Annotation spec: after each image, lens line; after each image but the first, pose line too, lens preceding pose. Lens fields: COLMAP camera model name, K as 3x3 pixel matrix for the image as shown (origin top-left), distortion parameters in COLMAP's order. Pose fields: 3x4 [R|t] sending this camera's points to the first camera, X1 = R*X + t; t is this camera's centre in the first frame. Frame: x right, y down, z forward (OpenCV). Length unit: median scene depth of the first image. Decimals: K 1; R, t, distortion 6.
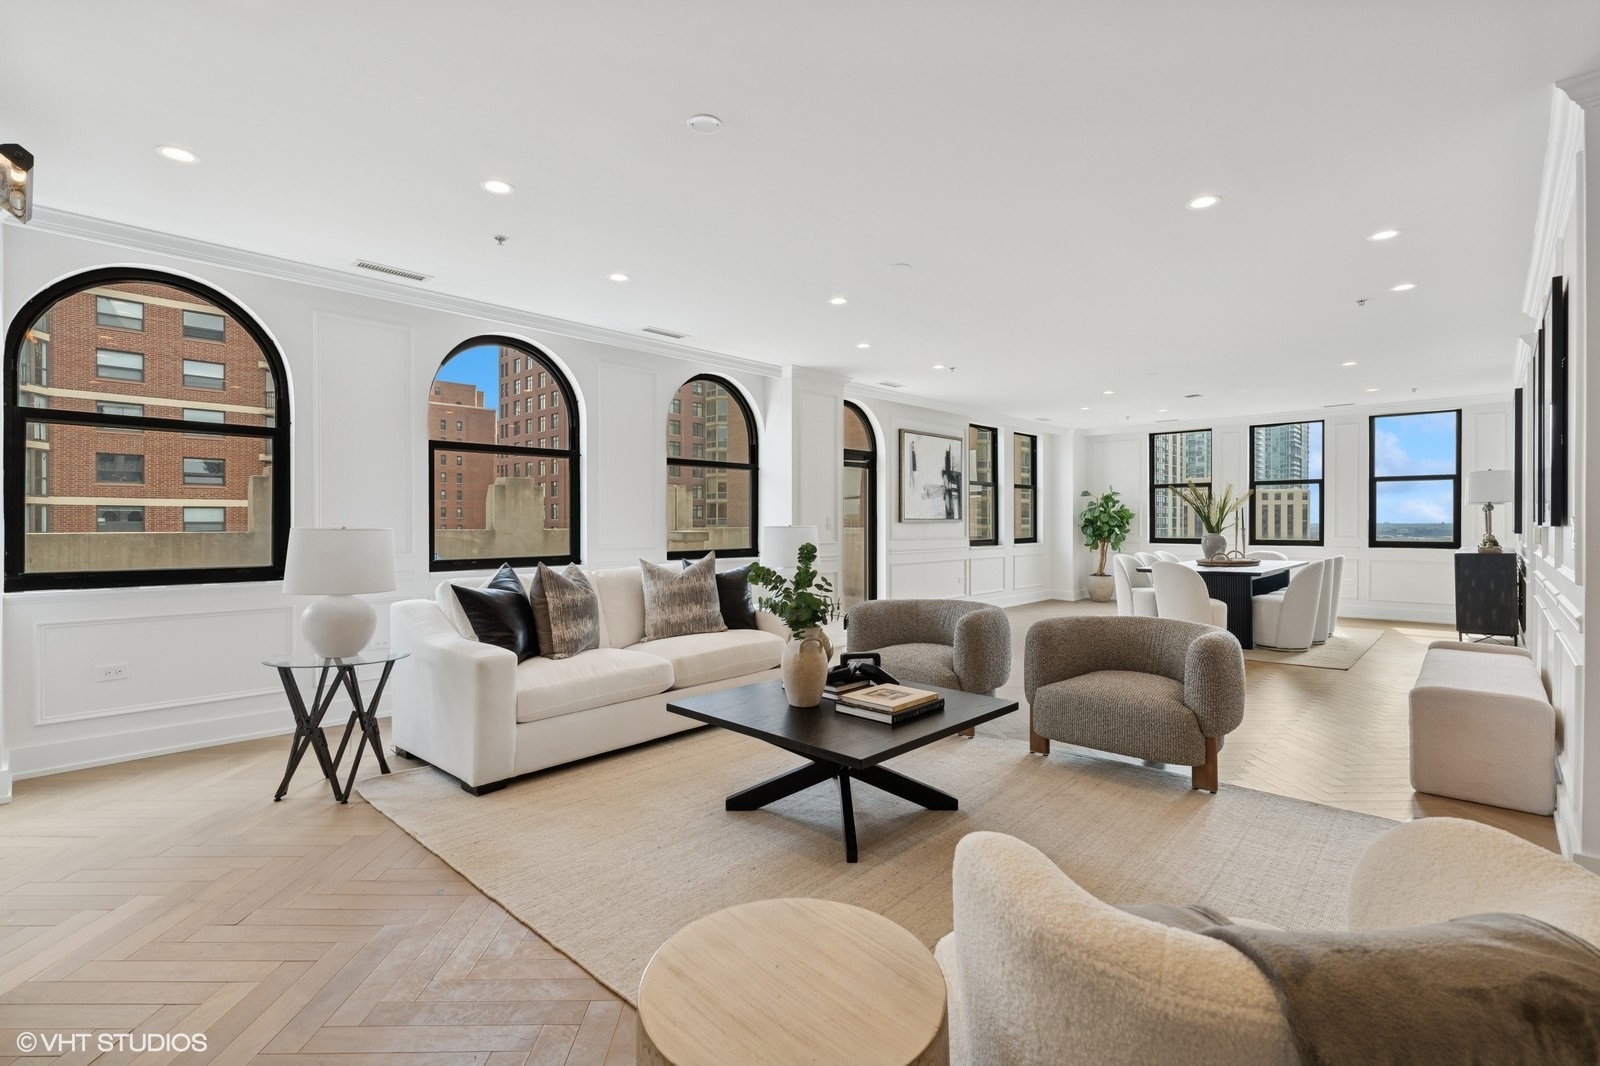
lens RADIAL K [[735.6, 0, 797.8], [0, 735.6, 524.6], [0, 0, 1]] dist [0.000895, 0.000240]
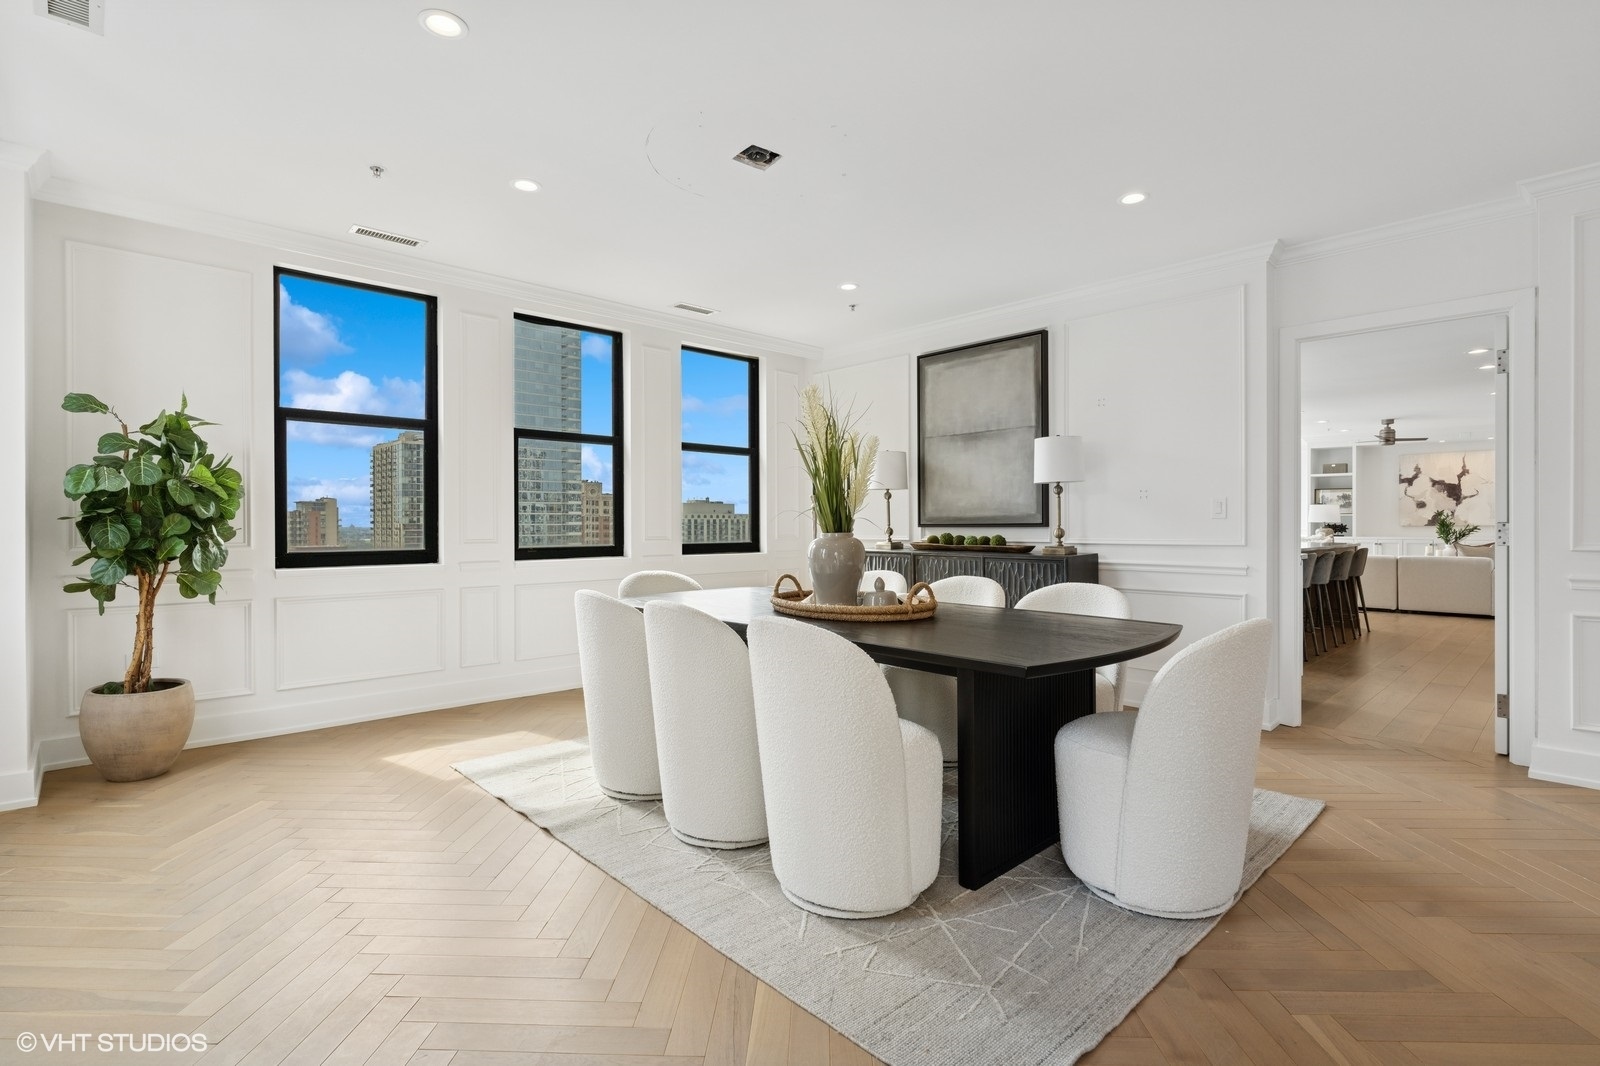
lens RADIAL K [[755.9, 0, 796.1], [0, 755.9, 526.8], [0, 0, 1]] dist [-0.001924, 0.000027]
pose [[0.063705, -0.002751, 0.997965, 0.125297], [0.005958, 0.999979, 0.002376, 0.005491], [-0.997951, 0.005795, 0.063720, 0.722882]]
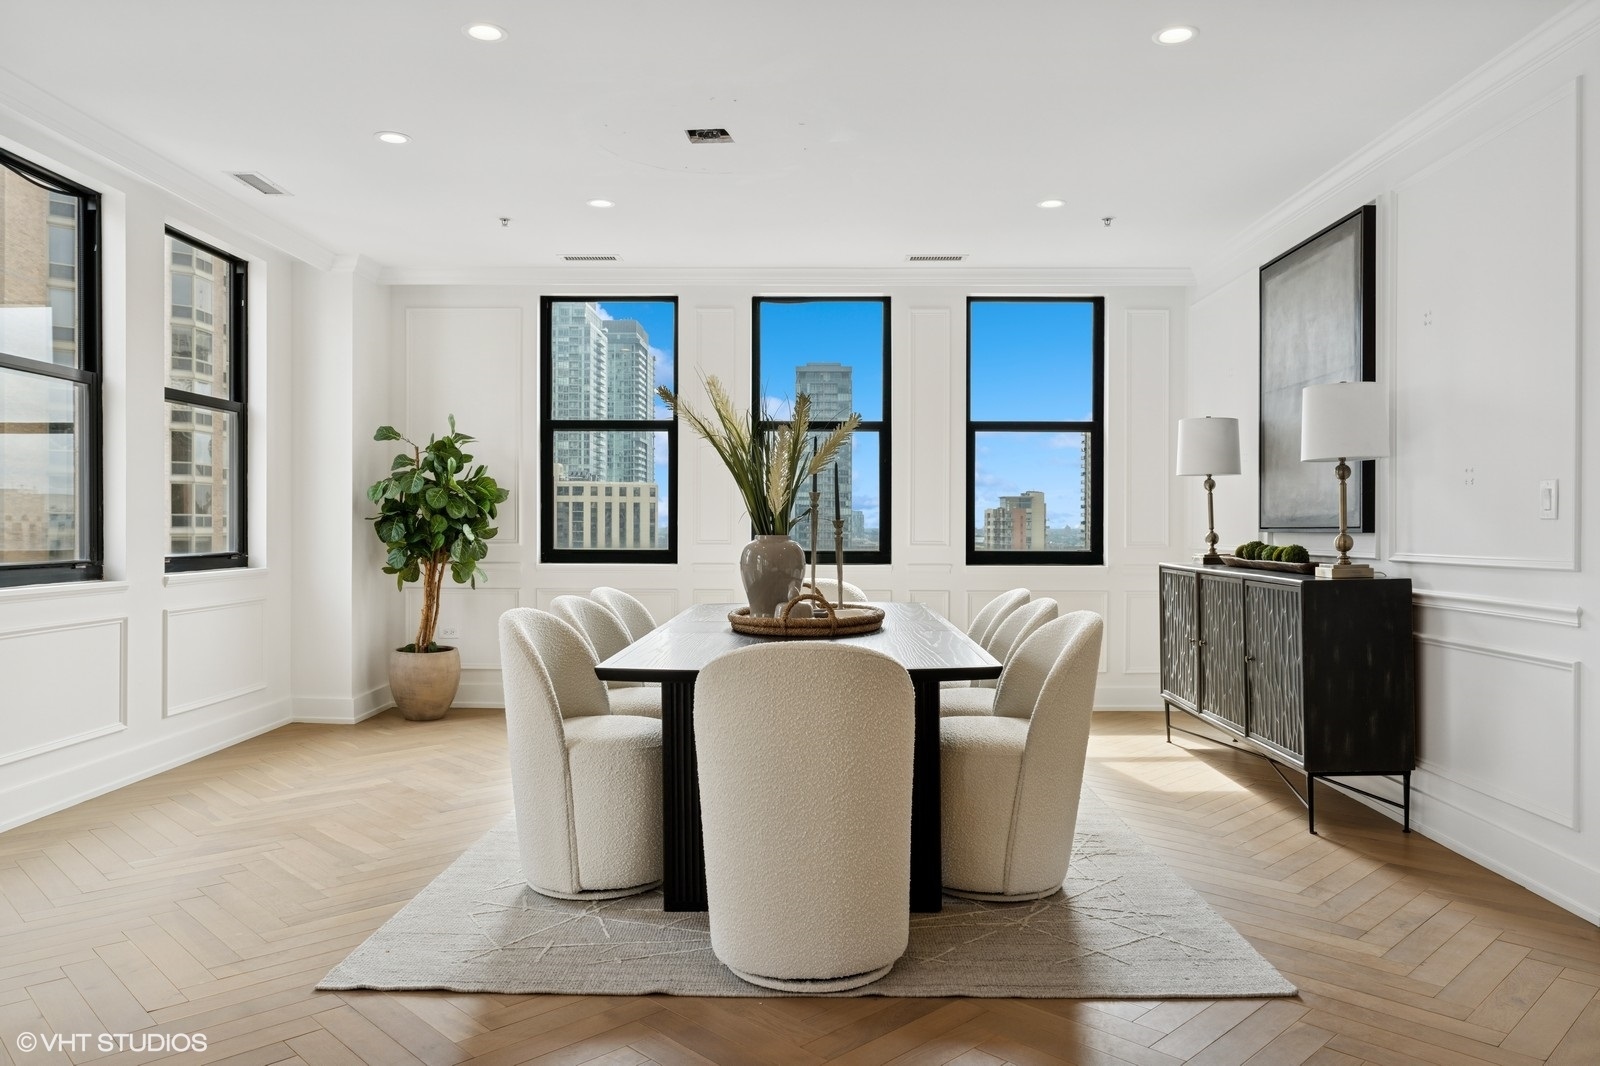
lens RADIAL K [[1108.2, 0, 800.8], [0, 1108.2, 527.2], [0, 0, 1]] dist [0.003254, 0.000071]
pose [[0.735424, 0.002120, 0.677604, 0.165658], [-0.001081, 0.999998, -0.001956, 0.006599], [-0.677607, 0.000706, 0.735424, 0.446881]]
